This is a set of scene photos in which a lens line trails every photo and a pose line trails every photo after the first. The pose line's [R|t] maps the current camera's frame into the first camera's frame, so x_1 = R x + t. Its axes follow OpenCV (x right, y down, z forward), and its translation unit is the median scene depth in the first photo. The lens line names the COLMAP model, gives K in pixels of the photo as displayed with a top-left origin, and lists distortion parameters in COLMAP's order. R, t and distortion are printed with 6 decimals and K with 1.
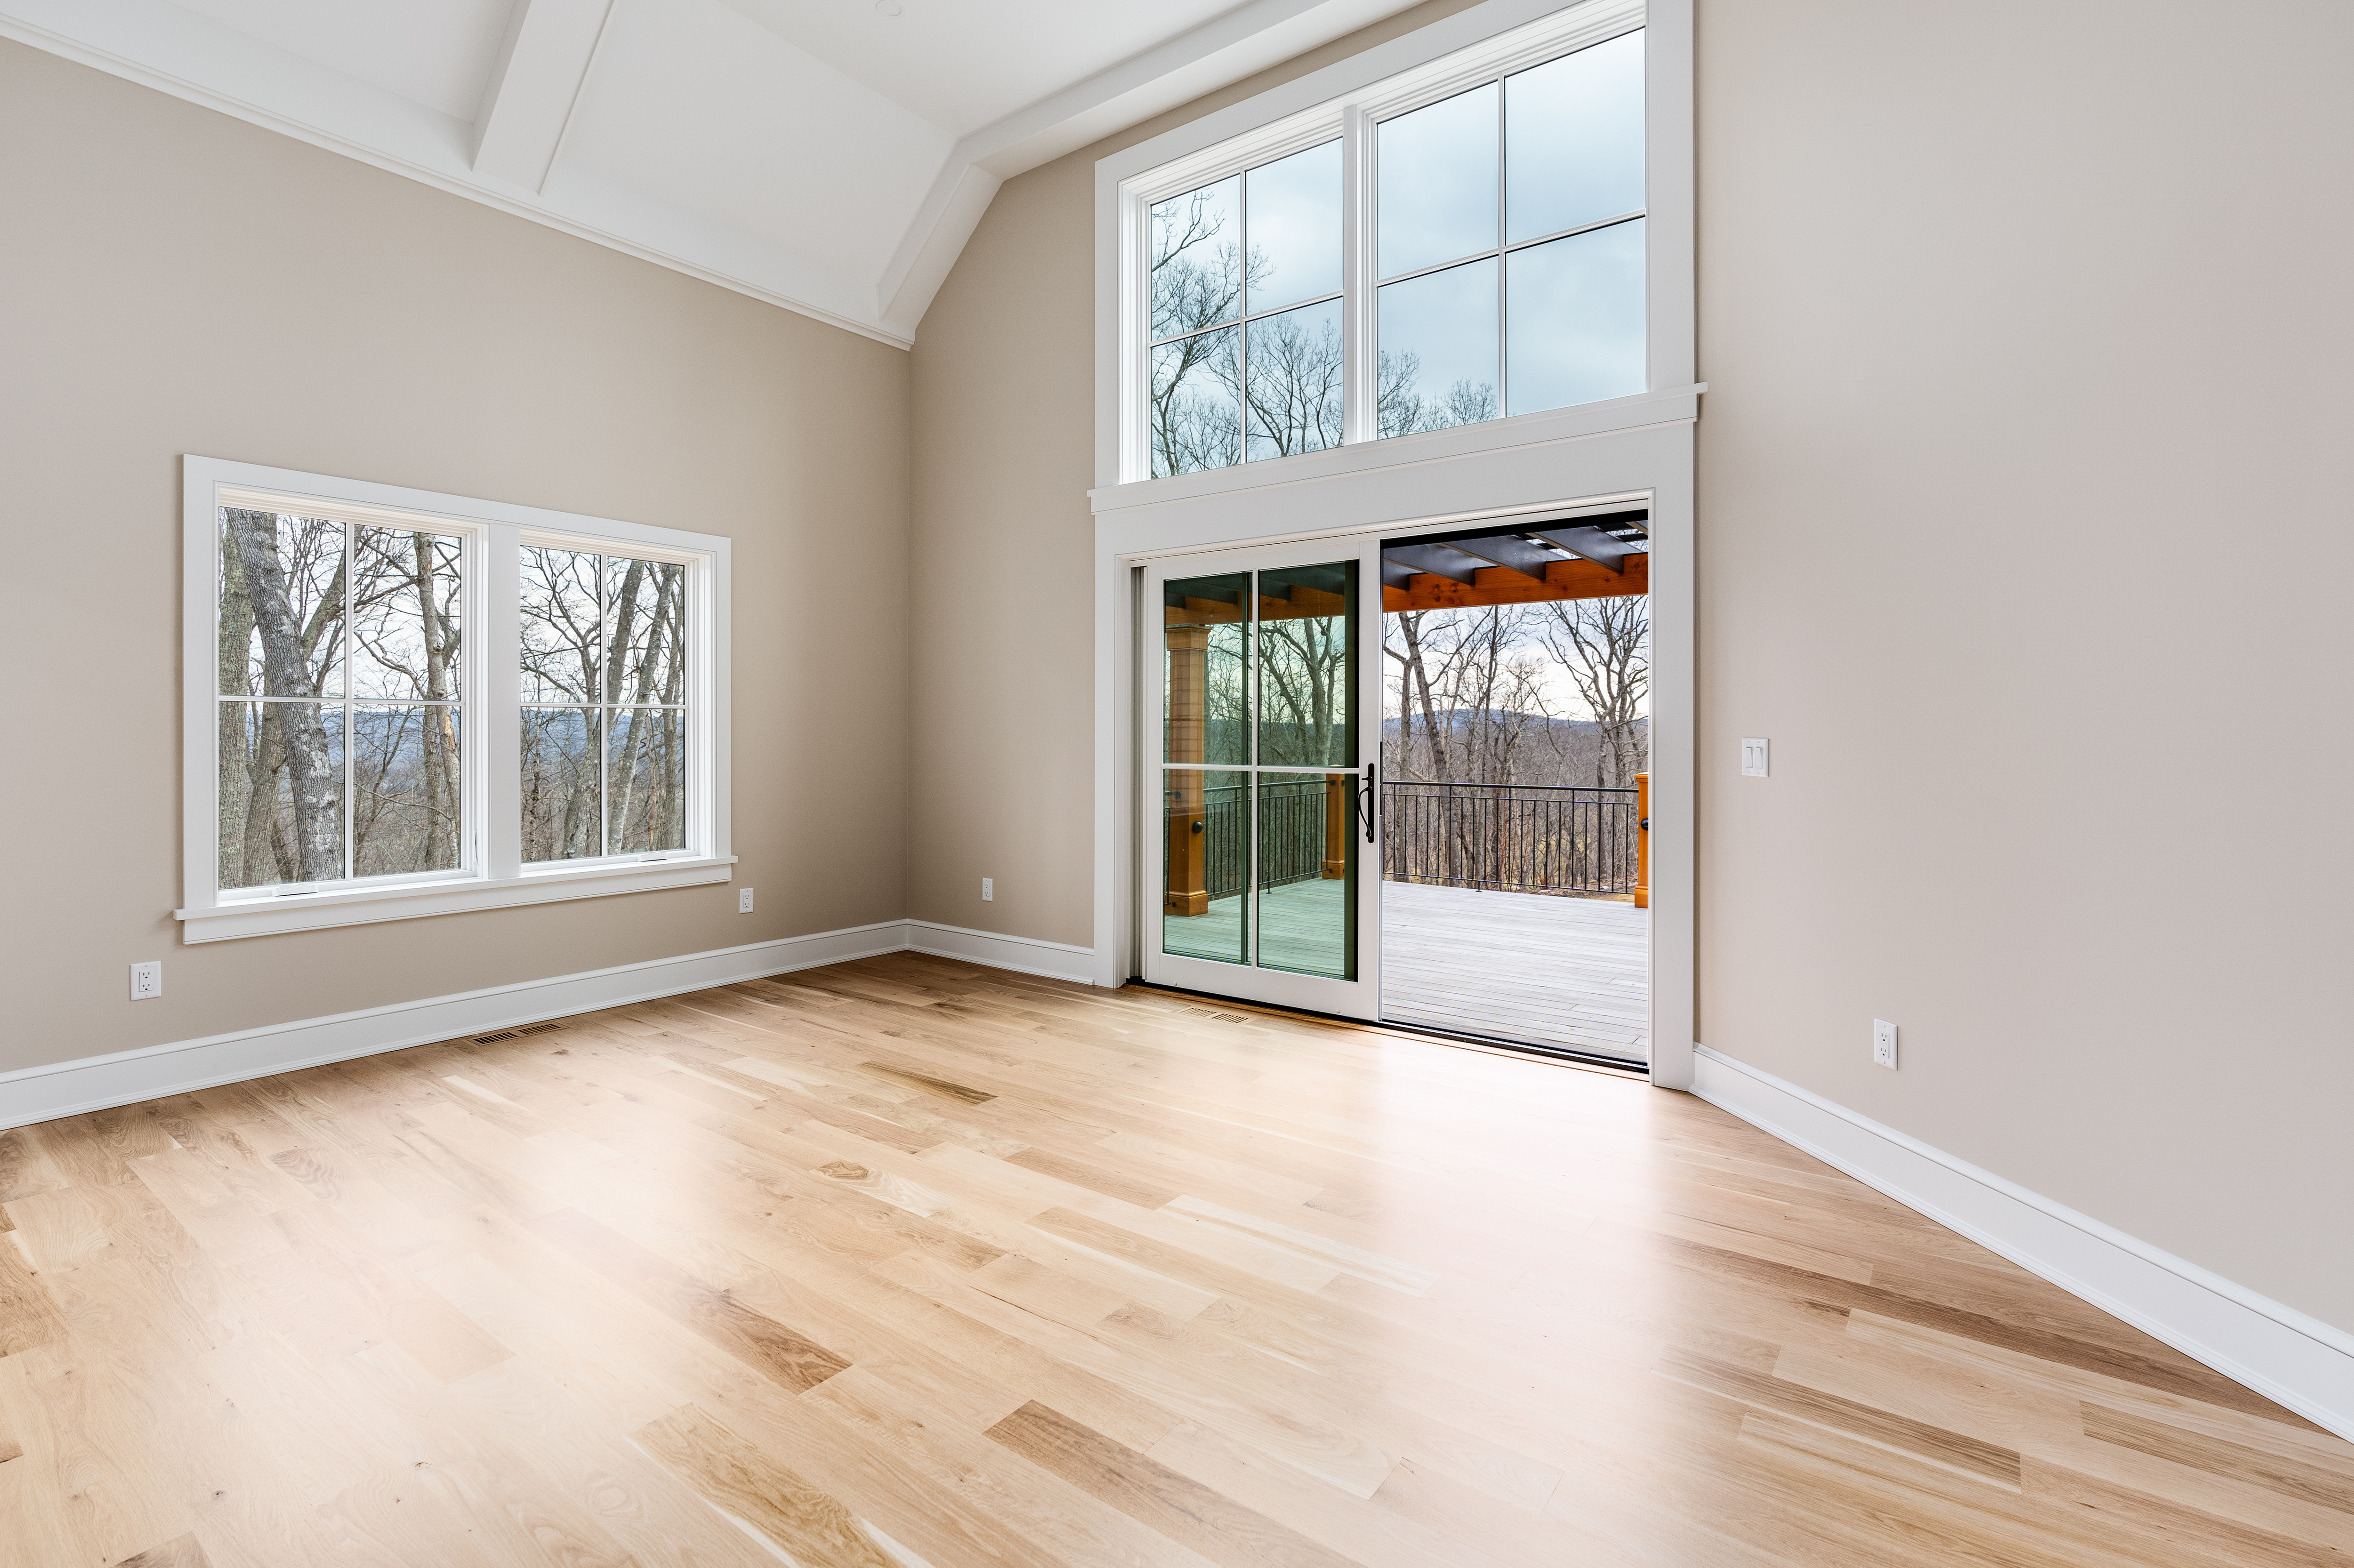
lens RADIAL K [[1083.3, 0, 1174.7], [0, 1083.3, 737.7], [0, 0, 1]] dist [-0.012679, 0.000010]
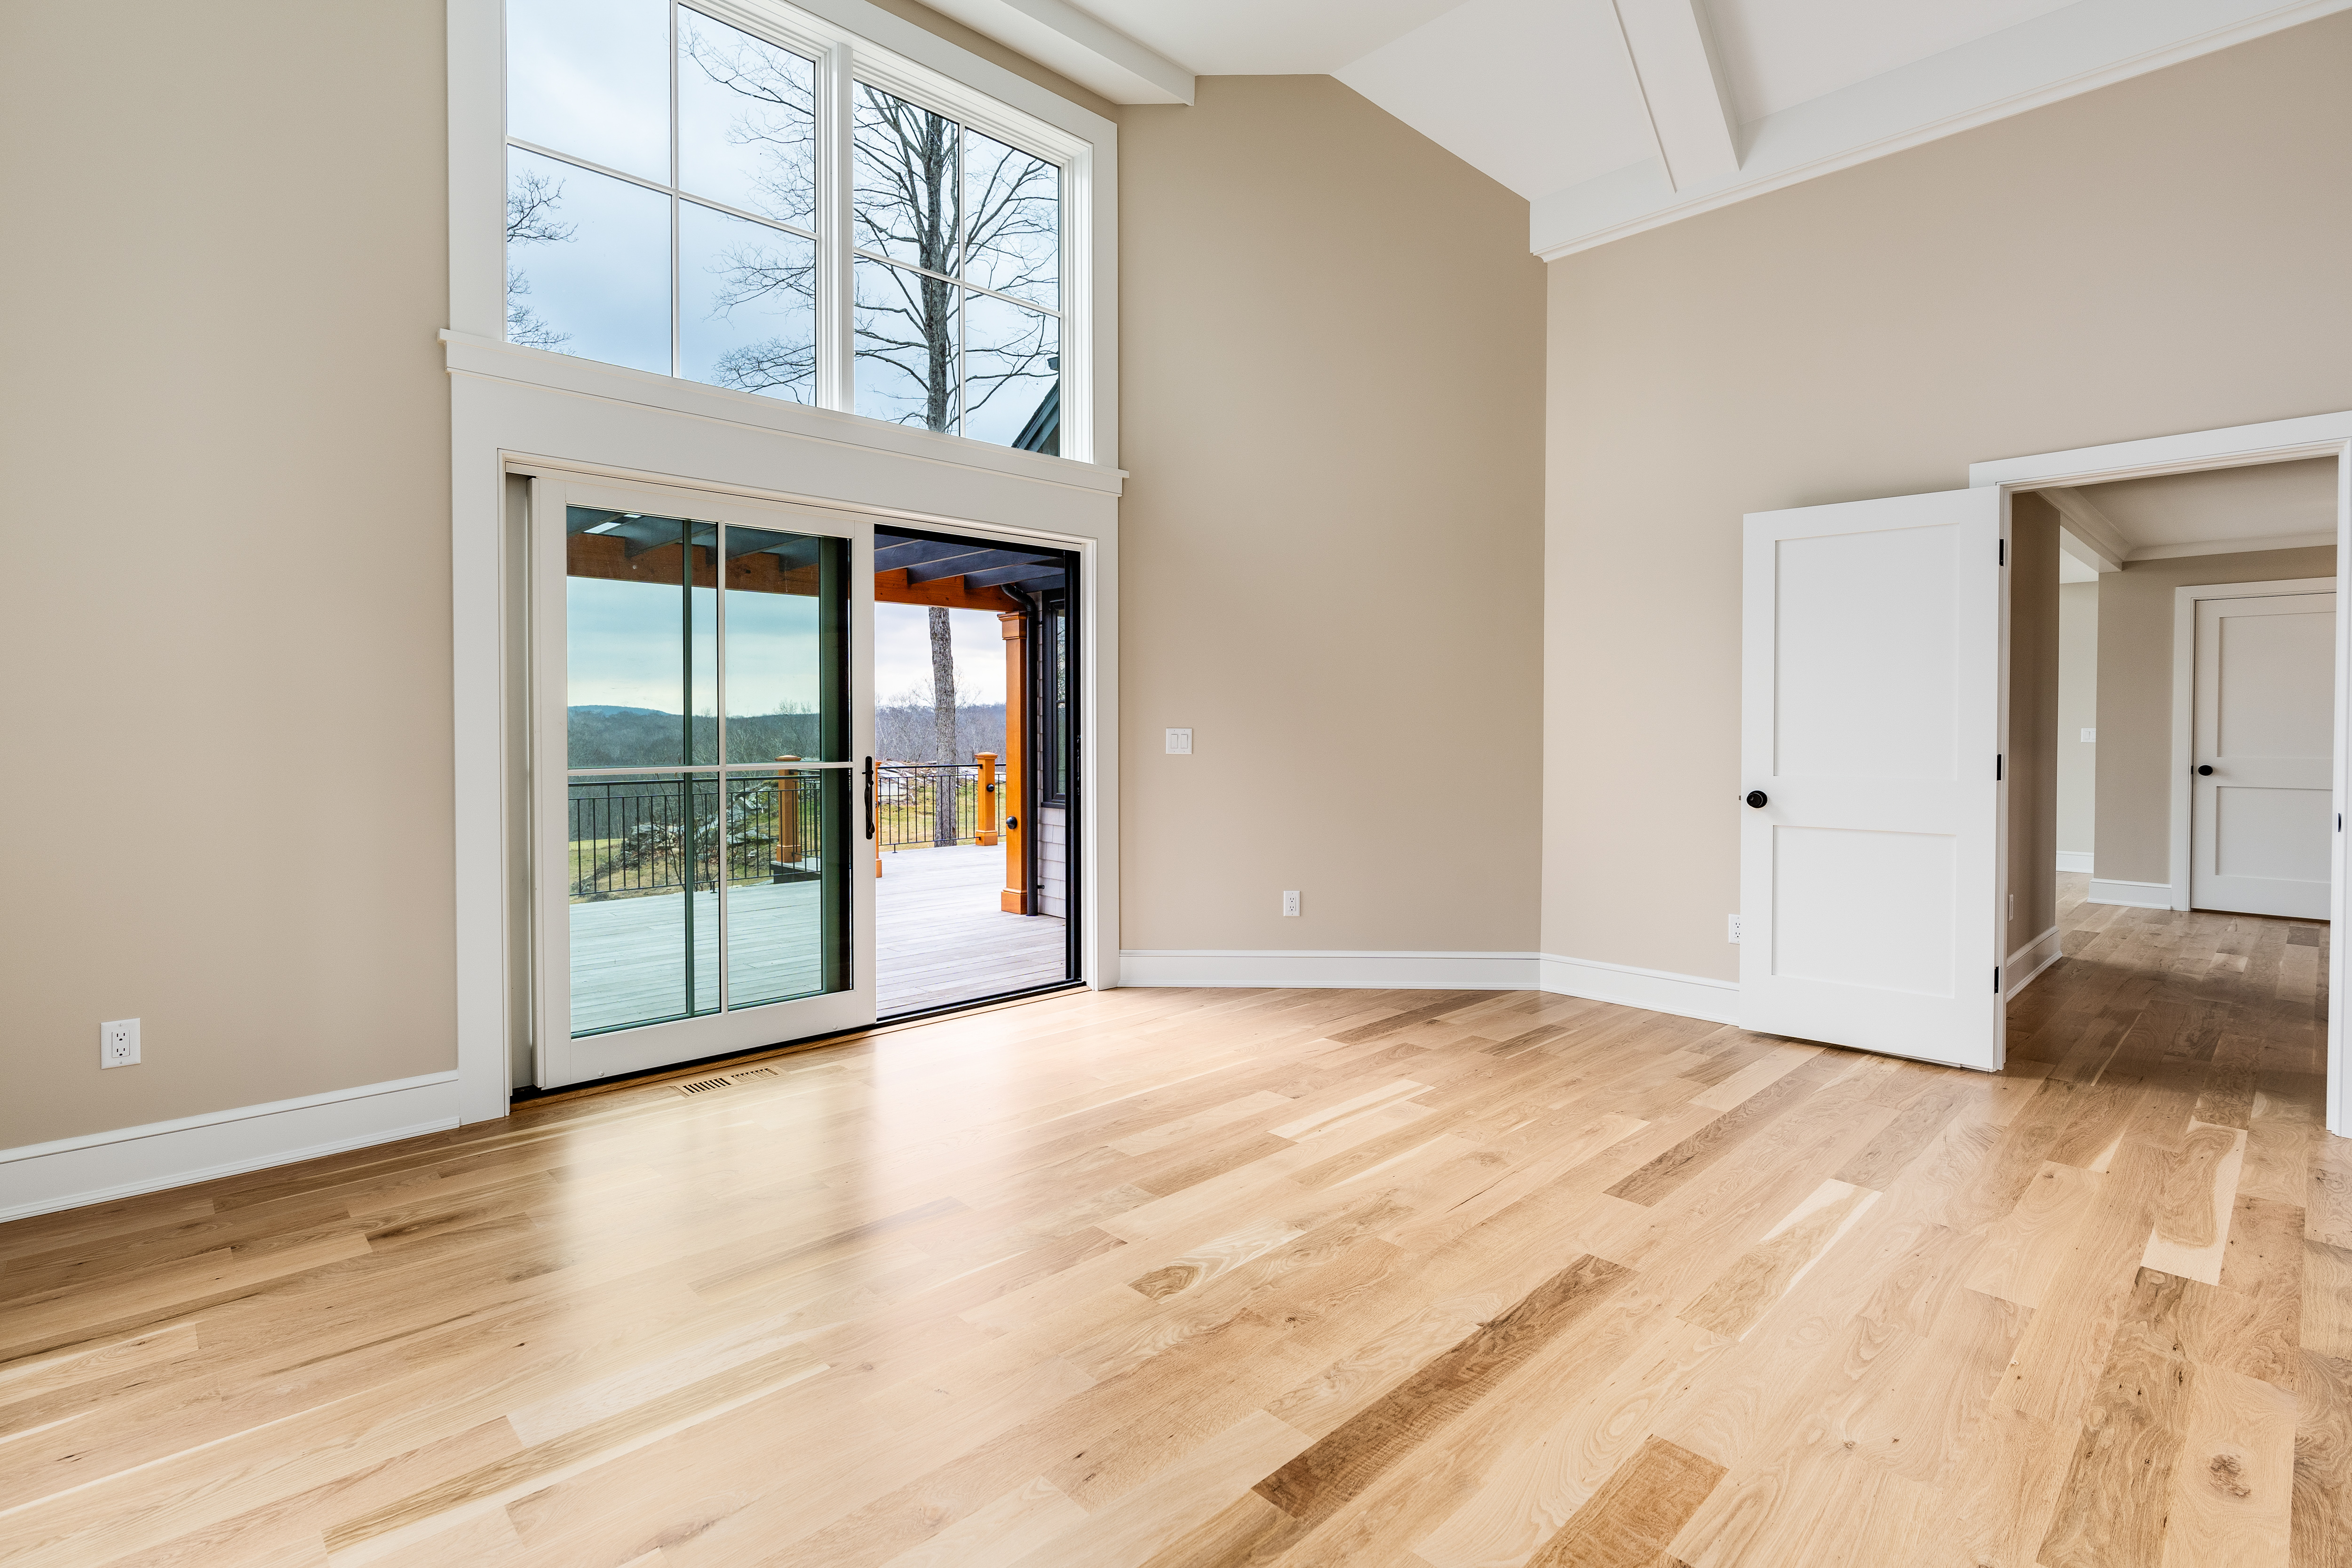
lens RADIAL K [[1082.5, 0, 1173.7], [0, 1082.5, 737.8], [0, 0, 1]] dist [-0.012679, 0.000010]
pose [[0.185979, -0.011601, 0.982485, -0.738354], [0.003239, 0.999932, 0.011194, -0.002389], [-0.982548, 0.001101, 0.186004, 0.584132]]
